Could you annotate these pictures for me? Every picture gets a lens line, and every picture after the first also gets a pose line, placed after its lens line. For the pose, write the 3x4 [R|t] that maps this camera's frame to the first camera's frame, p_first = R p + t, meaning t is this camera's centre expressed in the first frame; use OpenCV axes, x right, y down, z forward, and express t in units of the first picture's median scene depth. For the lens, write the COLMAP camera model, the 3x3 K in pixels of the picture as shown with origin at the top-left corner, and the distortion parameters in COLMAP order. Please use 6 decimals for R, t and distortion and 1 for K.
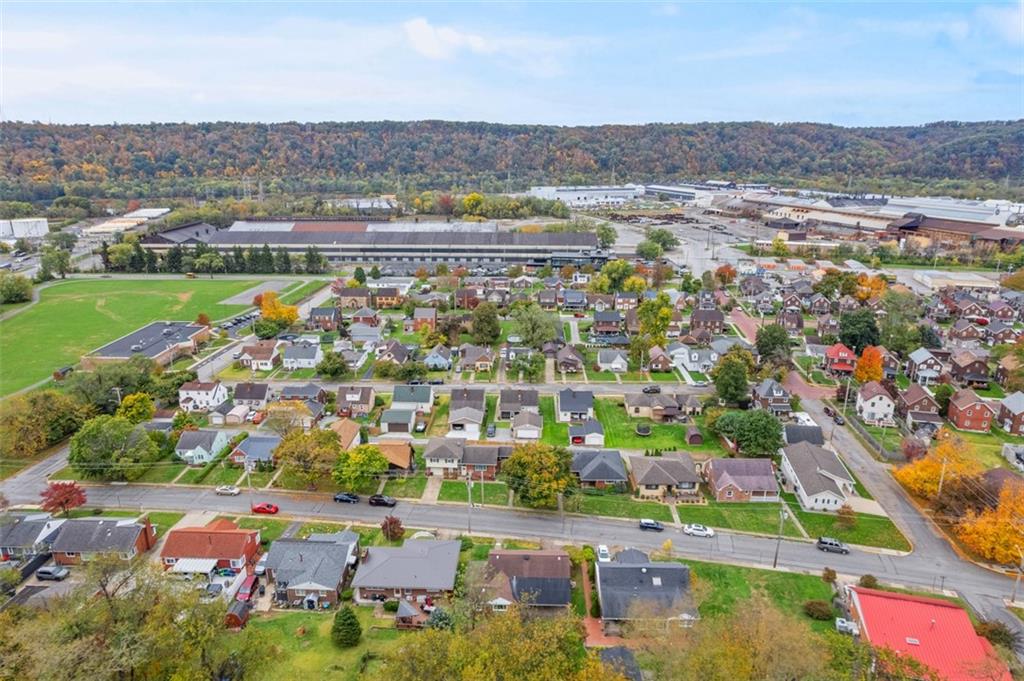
lens RADIAL K [[659.1, 0, 512.6], [0, 659.1, 348.3], [0, 0, 1]] dist [-0.072151, 0.061888]
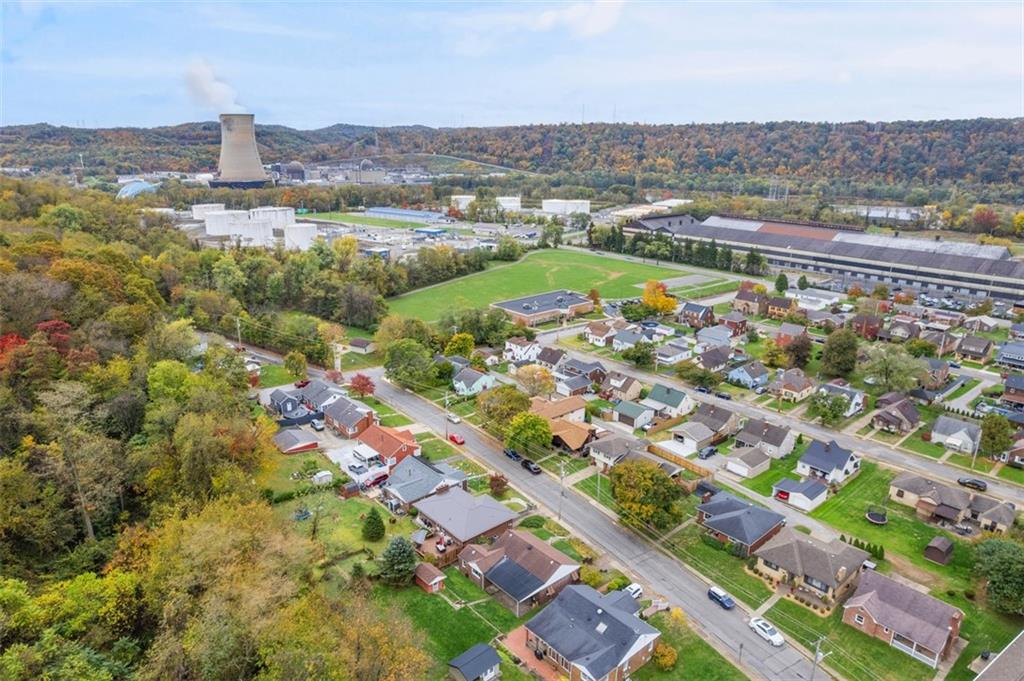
lens RADIAL K [[659.1, 0, 512.7], [0, 659.1, 343.1], [0, 0, 1]] dist [-0.072151, 0.061888]
pose [[0.679029, 0.216207, -0.701551, 0.169173], [-0.220500, 0.971588, 0.086006, -0.019121], [0.700214, 0.096291, 0.707410, 0.057896]]
